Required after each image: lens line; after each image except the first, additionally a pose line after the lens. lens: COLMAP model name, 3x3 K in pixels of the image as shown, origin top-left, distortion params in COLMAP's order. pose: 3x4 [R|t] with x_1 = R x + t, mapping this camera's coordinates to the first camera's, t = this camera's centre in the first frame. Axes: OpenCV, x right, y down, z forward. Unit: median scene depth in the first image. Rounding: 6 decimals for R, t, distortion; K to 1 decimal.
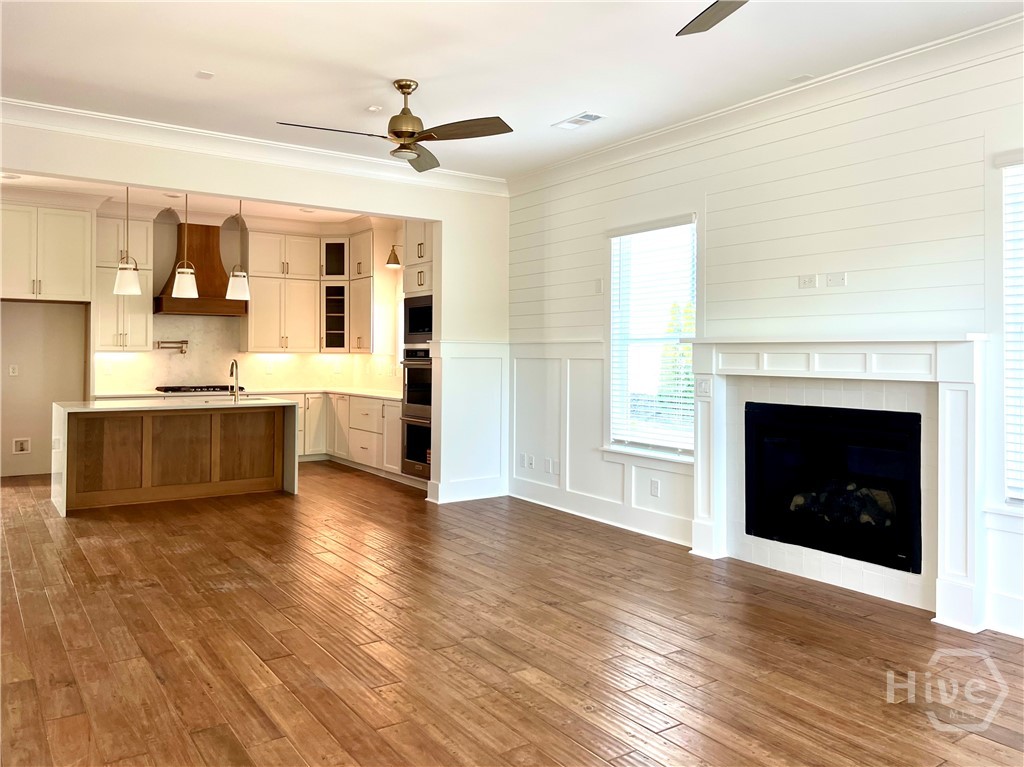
lens RADIAL K [[754.8, 0, 533.7], [0, 754.8, 359.4], [0, 0, 1]] dist [0.002711, -0.035903]
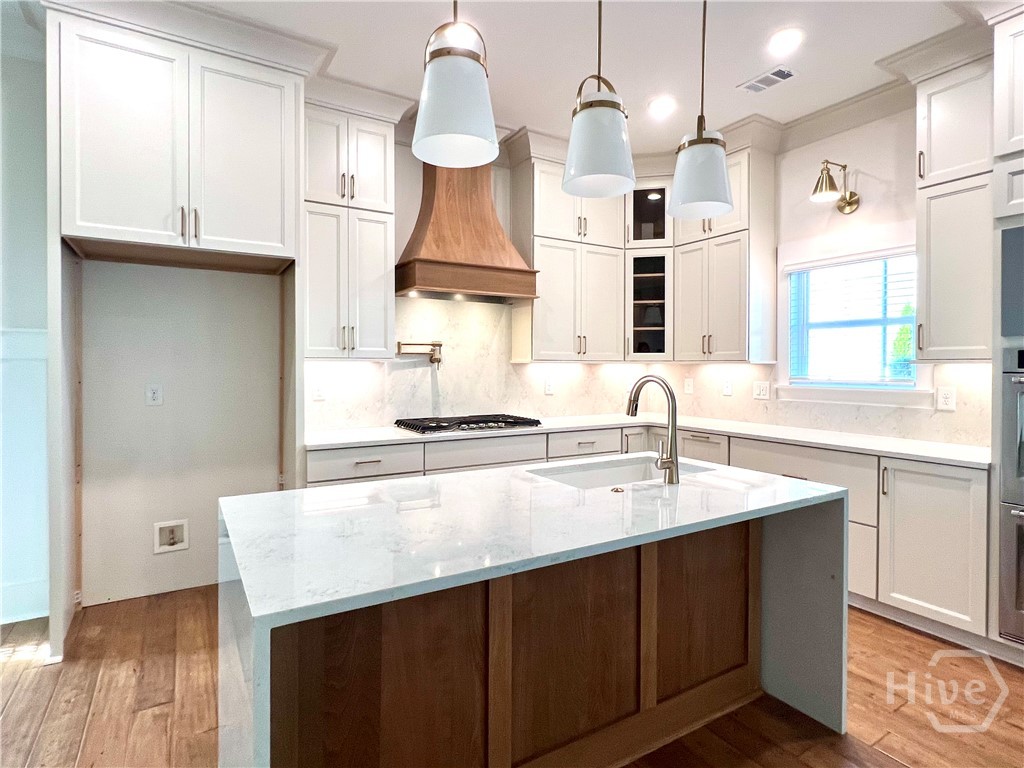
lens RADIAL K [[531.8, 0, 509.2], [0, 531.8, 378.7], [0, 0, 1]] dist [-0.010010, 0.001110]
pose [[0.995495, -0.003757, -0.094743, -0.555778], [0.005387, 0.999842, 0.016953, -0.003484], [0.094664, -0.017387, 0.995357, 0.886763]]
